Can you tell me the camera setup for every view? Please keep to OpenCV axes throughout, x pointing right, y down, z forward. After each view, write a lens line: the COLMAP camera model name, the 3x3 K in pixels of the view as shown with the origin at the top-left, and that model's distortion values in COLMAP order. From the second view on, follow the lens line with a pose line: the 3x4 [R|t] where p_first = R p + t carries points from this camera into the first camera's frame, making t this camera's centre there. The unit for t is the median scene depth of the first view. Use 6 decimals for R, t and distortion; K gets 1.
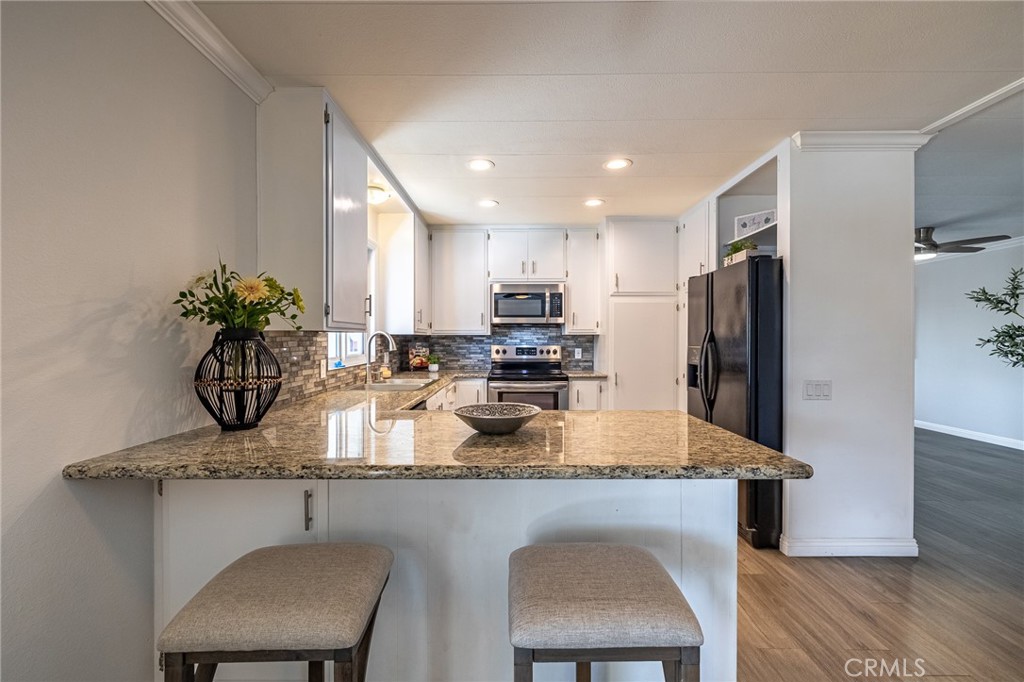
lens RADIAL K [[425.1, 0, 512.0], [0, 425.1, 341.0], [0, 0, 1]] dist [0.000956, 0.000271]
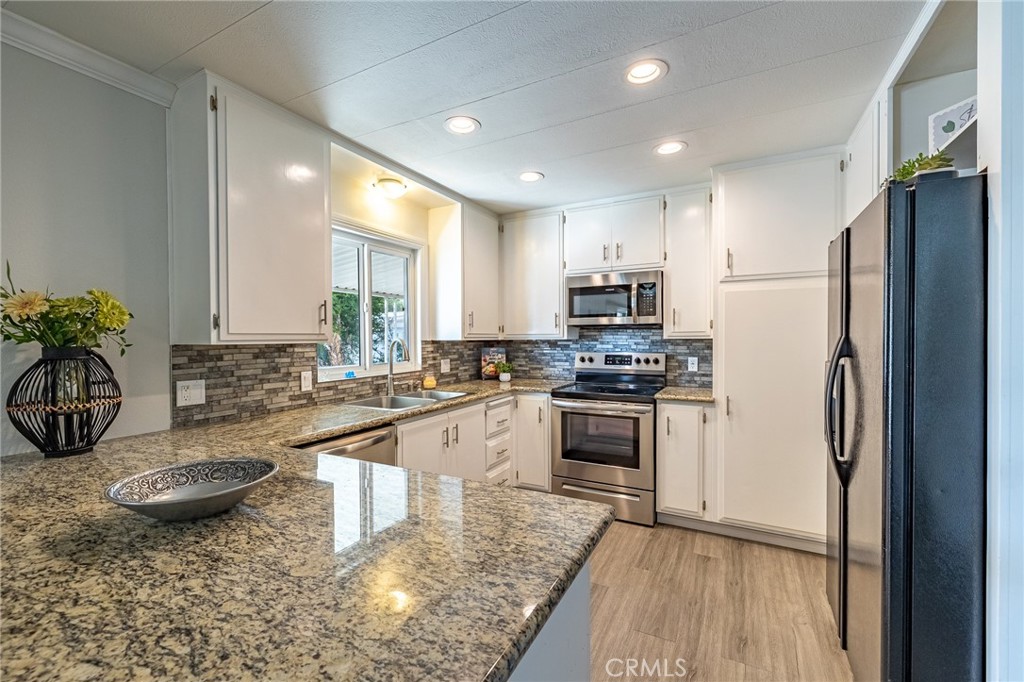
lens RADIAL K [[425.1, 0, 512.0], [0, 425.1, 341.0], [0, 0, 1]] dist [0.000956, 0.000271]
pose [[0.886856, -0.000488, -0.462046, 0.233840], [0.003327, 0.999980, 0.005329, -0.016202], [0.462034, -0.006263, 0.886840, 0.227335]]
